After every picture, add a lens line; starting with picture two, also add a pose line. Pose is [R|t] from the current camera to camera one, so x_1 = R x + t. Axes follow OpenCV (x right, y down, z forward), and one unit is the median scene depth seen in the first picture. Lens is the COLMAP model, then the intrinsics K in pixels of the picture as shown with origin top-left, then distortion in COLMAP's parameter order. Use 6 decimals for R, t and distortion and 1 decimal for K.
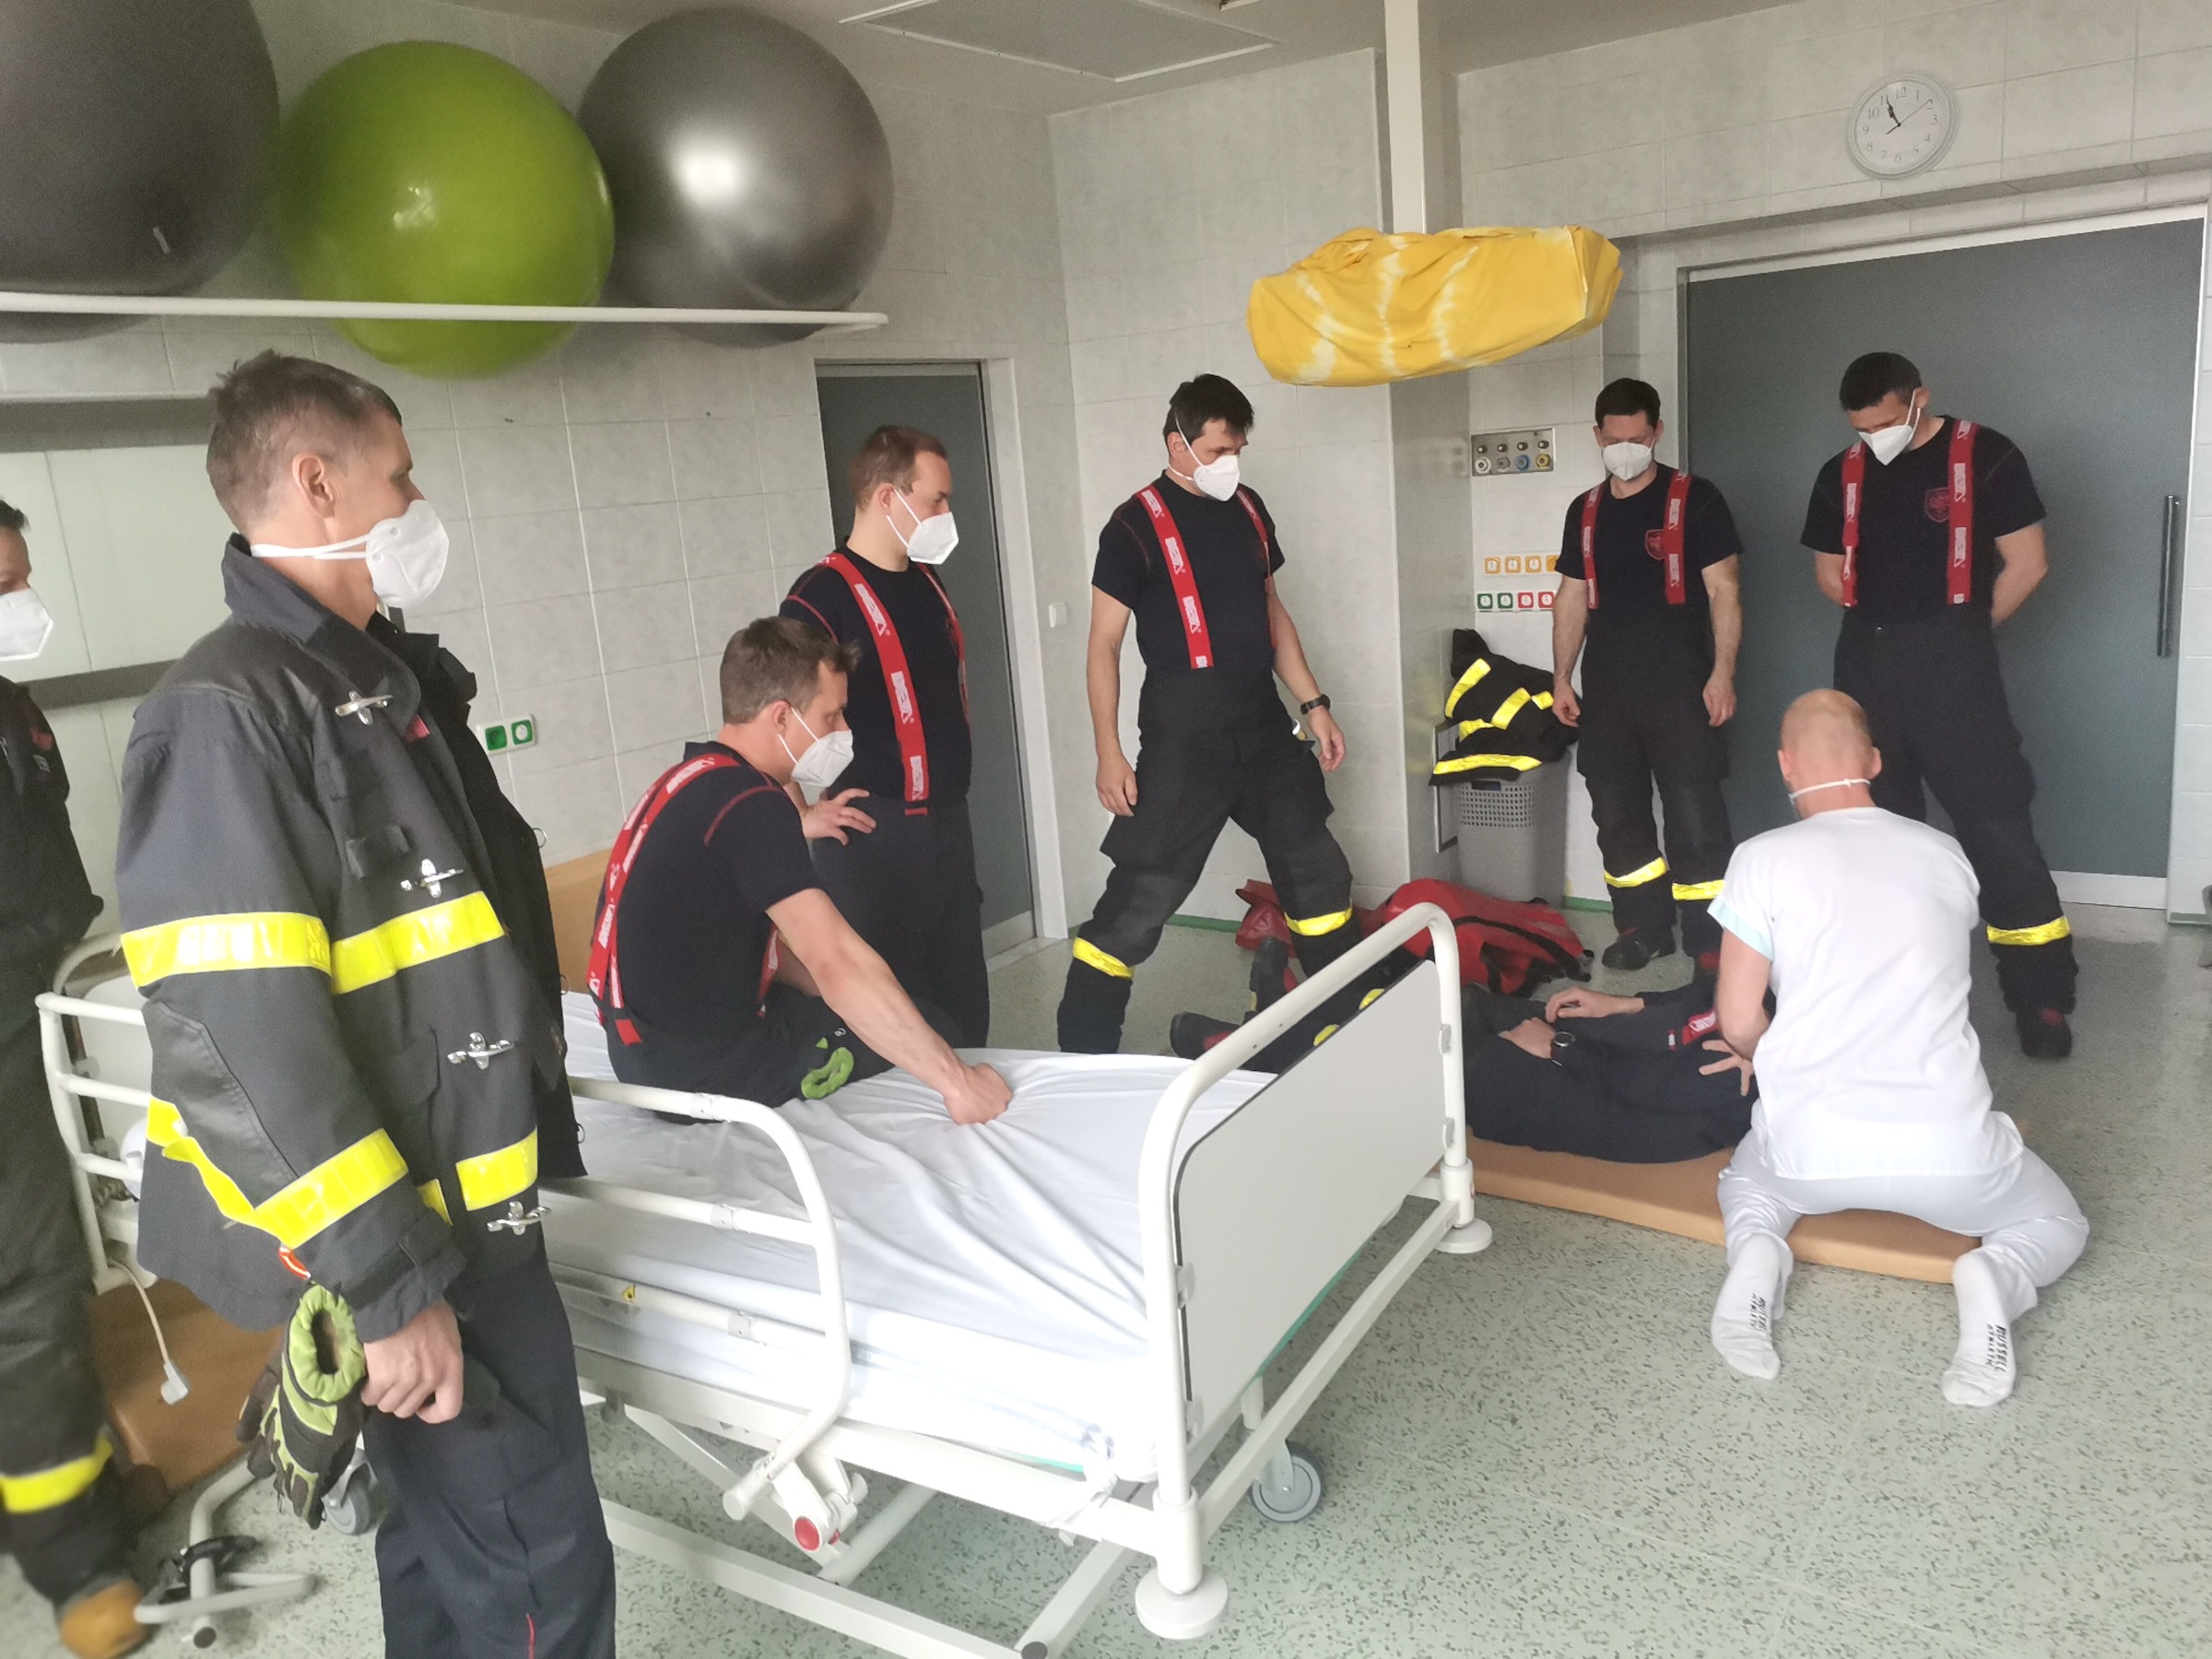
lens RADIAL K [[1668.4, 0, 1106.0], [0, 1668.4, 829.5], [0, 0, 1]] dist [0.002875, 0.015098]
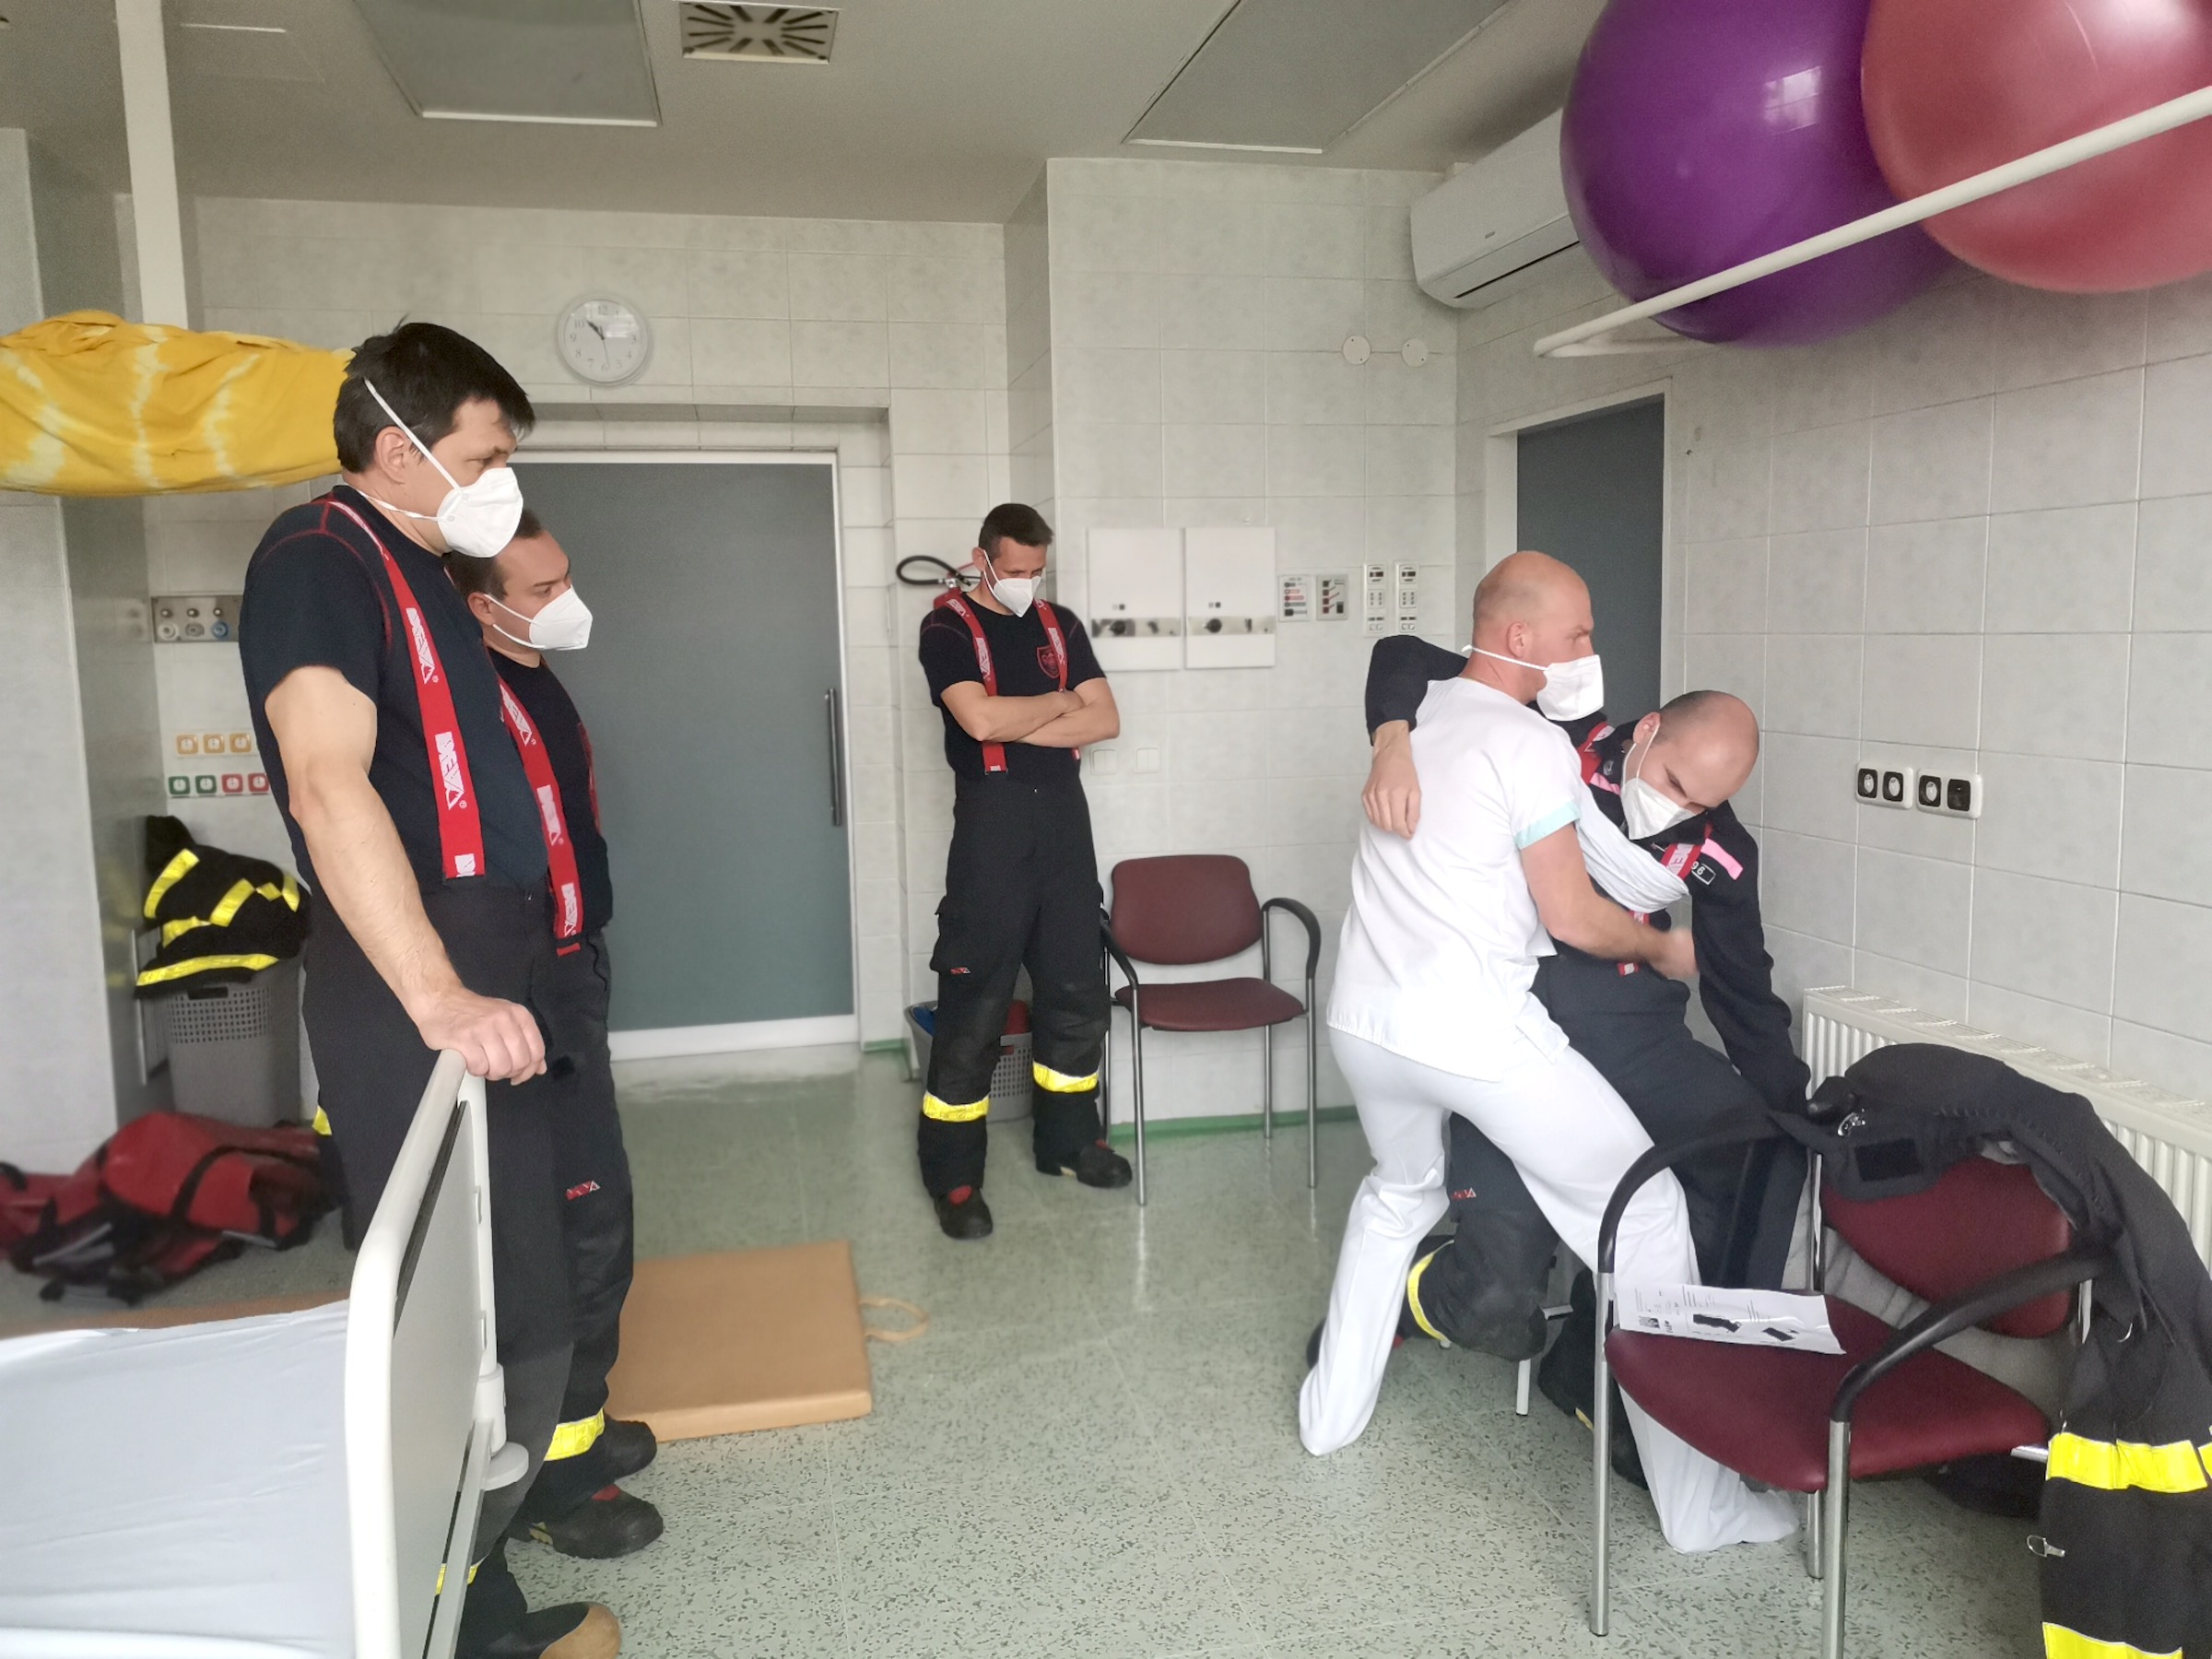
lens RADIAL K [[1668.4, 0, 1106.0], [0, 1668.4, 829.5], [0, 0, 1]] dist [0.002875, 0.015098]
pose [[0.679092, -0.020269, 0.733773, -0.103466], [0.127676, 0.987644, -0.090879, 0.032471], [-0.722865, 0.155400, 0.673289, 0.084831]]
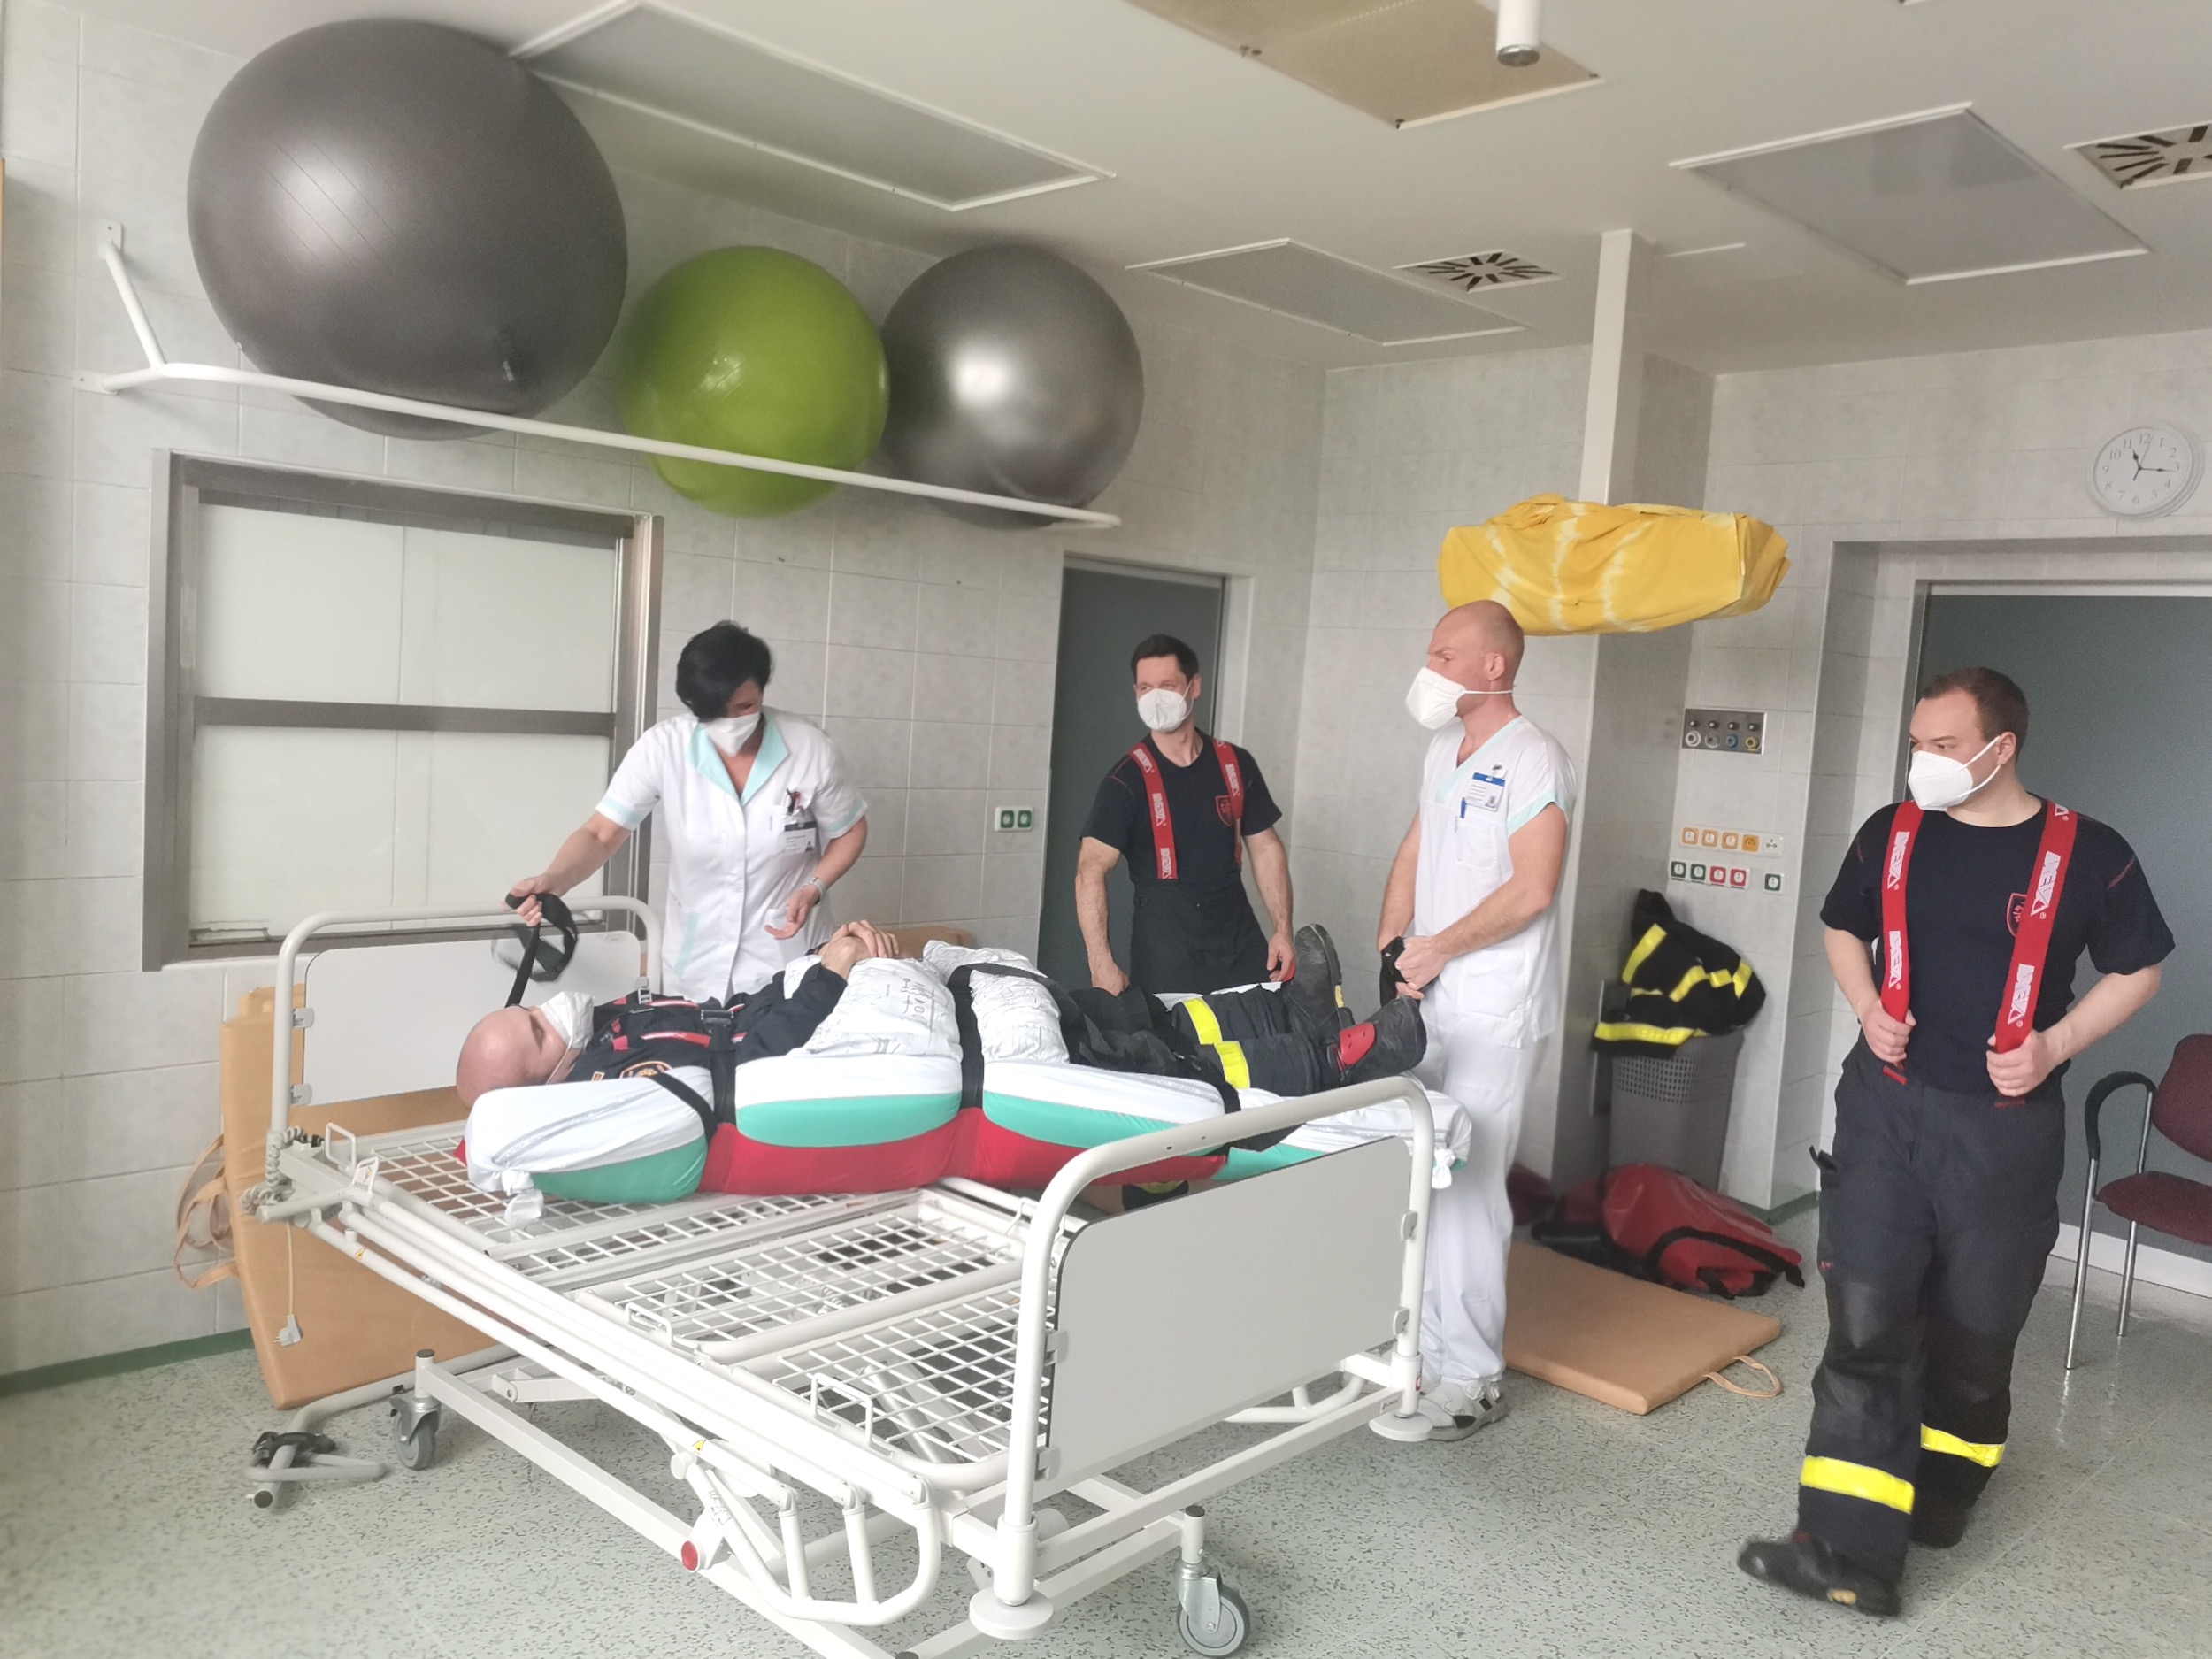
lens RADIAL K [[1654.6, 0, 1106.0], [0, 1654.6, 829.5], [0, 0, 1]] dist [0.043675, -0.048871]
pose [[0.969704, 0.161779, -0.183033, 0.086714], [-0.184759, 0.975879, -0.116293, 0.025929], [0.159805, 0.146587, 0.976204, -0.056113]]
